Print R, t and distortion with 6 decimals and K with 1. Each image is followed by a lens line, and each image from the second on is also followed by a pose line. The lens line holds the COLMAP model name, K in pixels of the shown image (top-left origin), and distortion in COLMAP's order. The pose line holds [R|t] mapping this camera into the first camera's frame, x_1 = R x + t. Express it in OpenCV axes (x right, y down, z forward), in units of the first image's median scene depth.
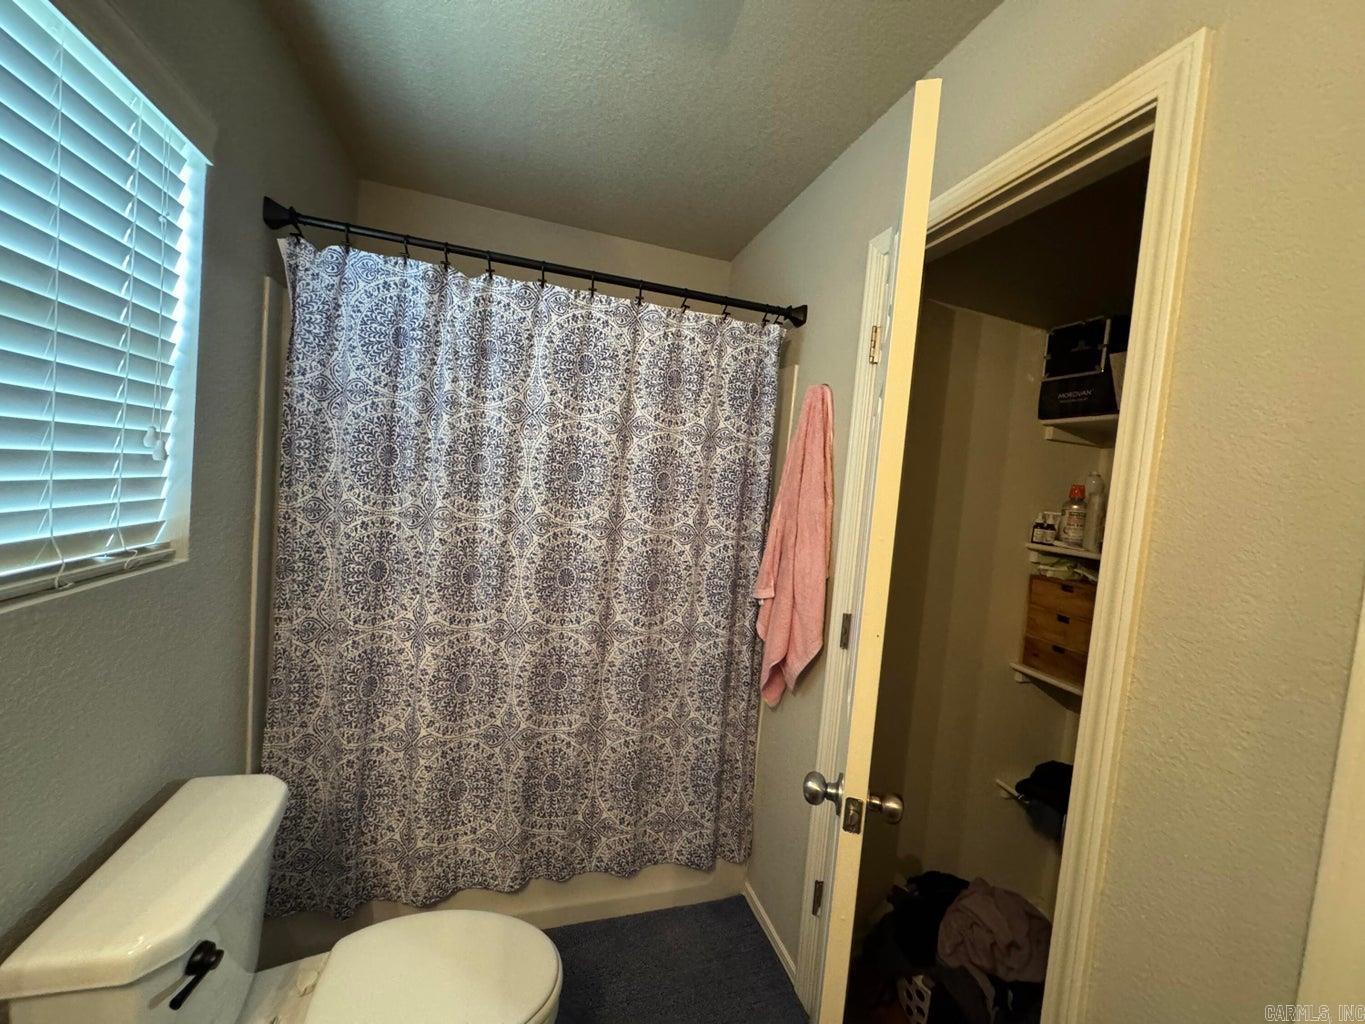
lens RADIAL K [[540.5, 0, 678.5], [0, 540.5, 509.0], [0, 0, 1]] dist [-0.000765, 0.000499]
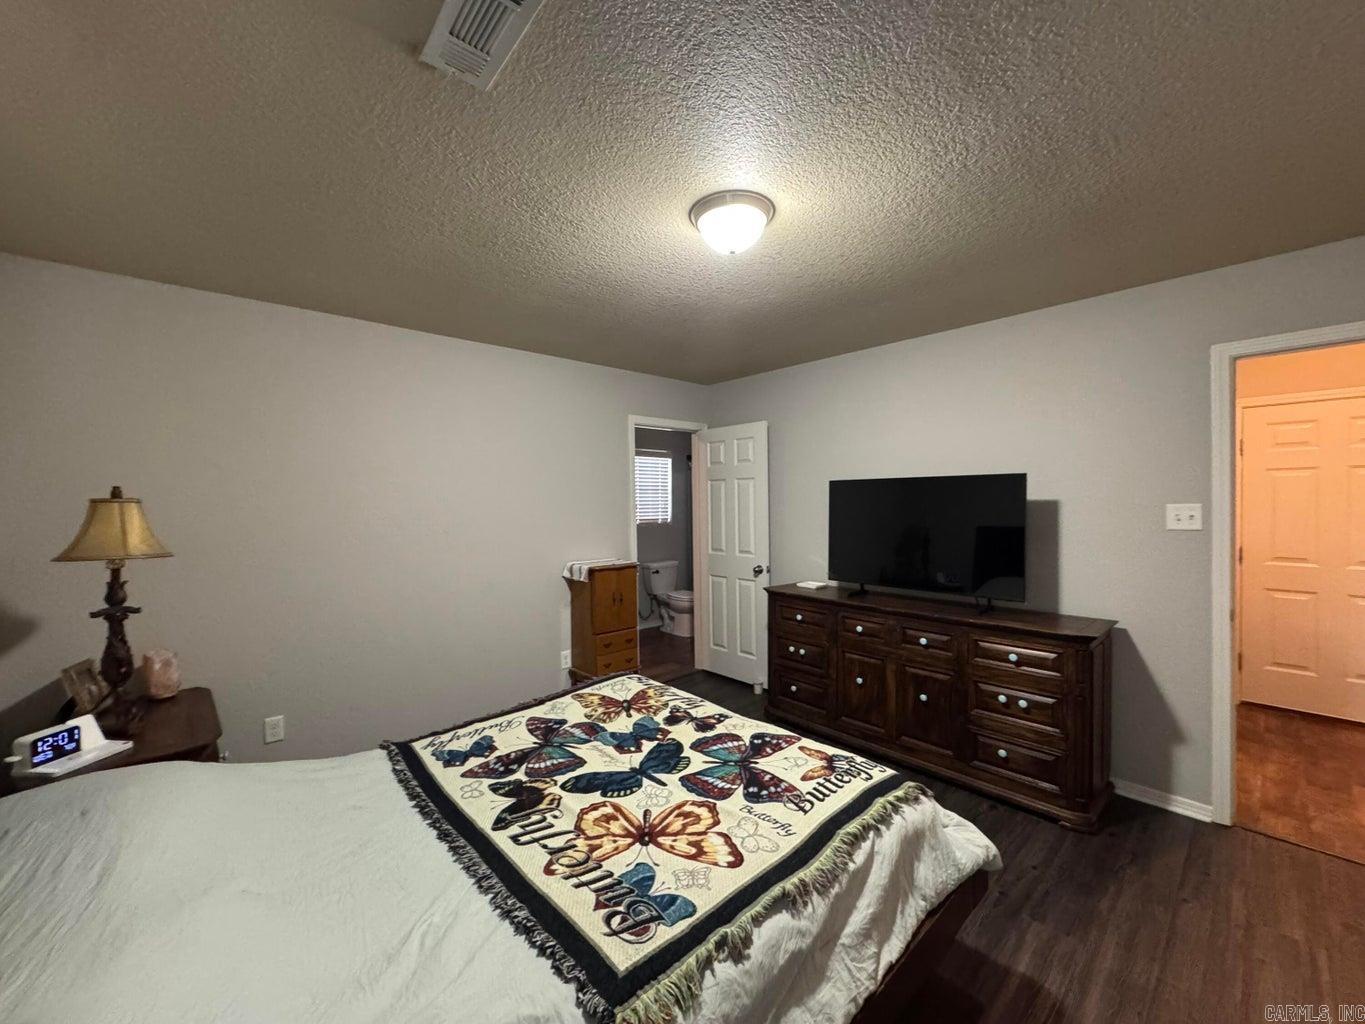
lens RADIAL K [[540.5, 0, 680.7], [0, 540.5, 513.1], [0, 0, 1]] dist [-0.000765, 0.000499]
pose [[0.427551, -0.086303, -0.899862, 3.348382], [-0.001045, 0.995385, -0.095961, 0.404145], [0.903991, 0.041969, 0.425488, -1.077499]]
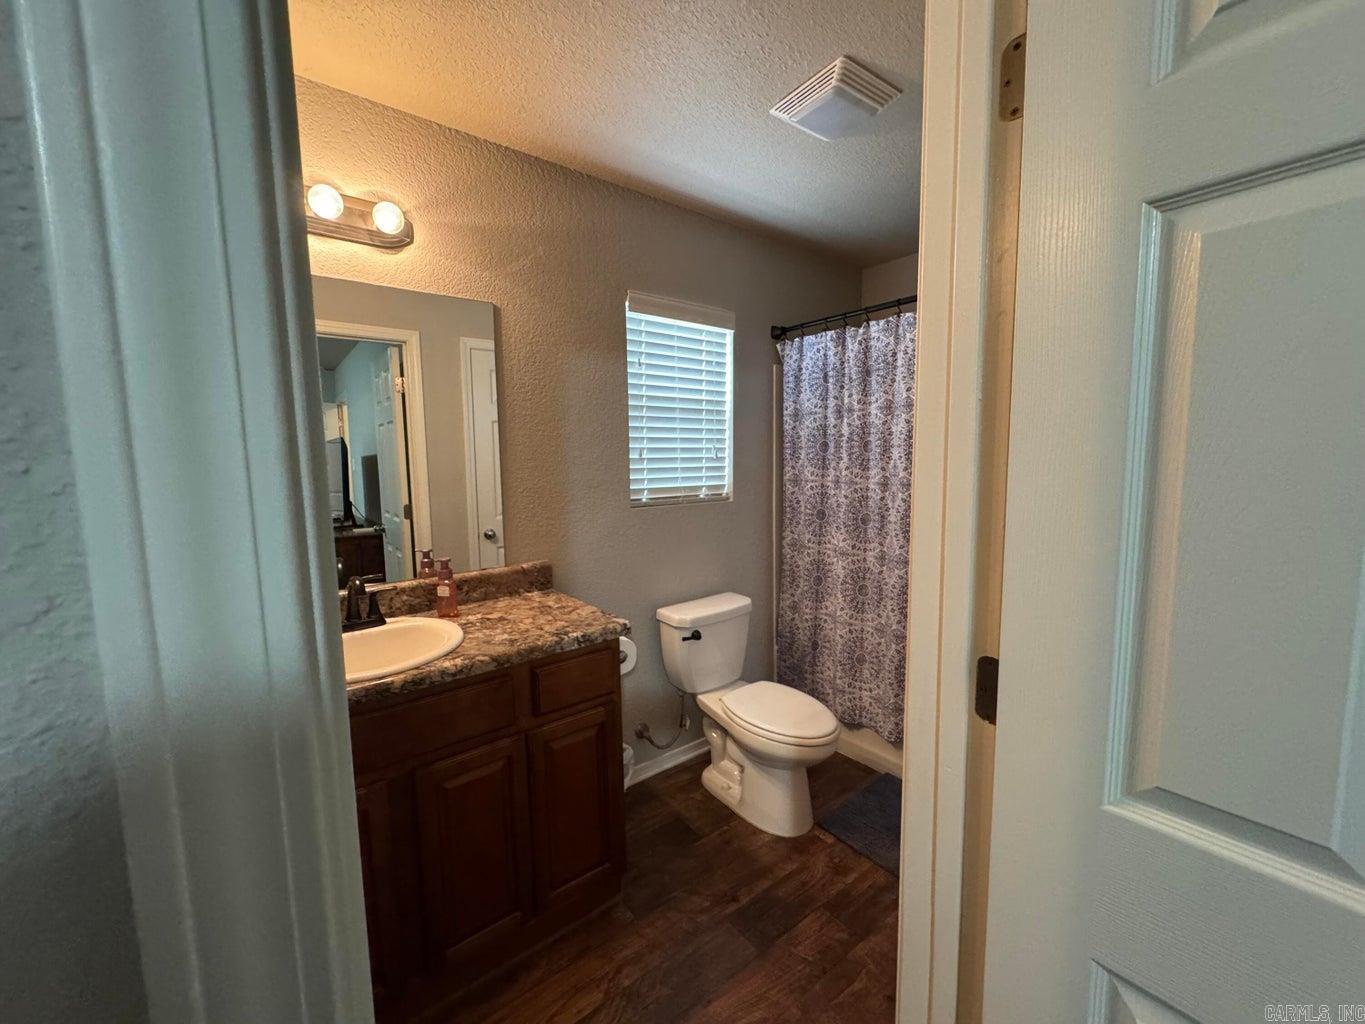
lens RADIAL K [[540.5, 0, 678.0], [0, 540.5, 513.4], [0, 0, 1]] dist [-0.000765, 0.000499]
pose [[0.364465, 0.003955, -0.931209, 0.887874], [-0.008232, 0.999966, 0.001024, 0.112470], [0.931181, 0.007293, 0.364485, -0.058527]]
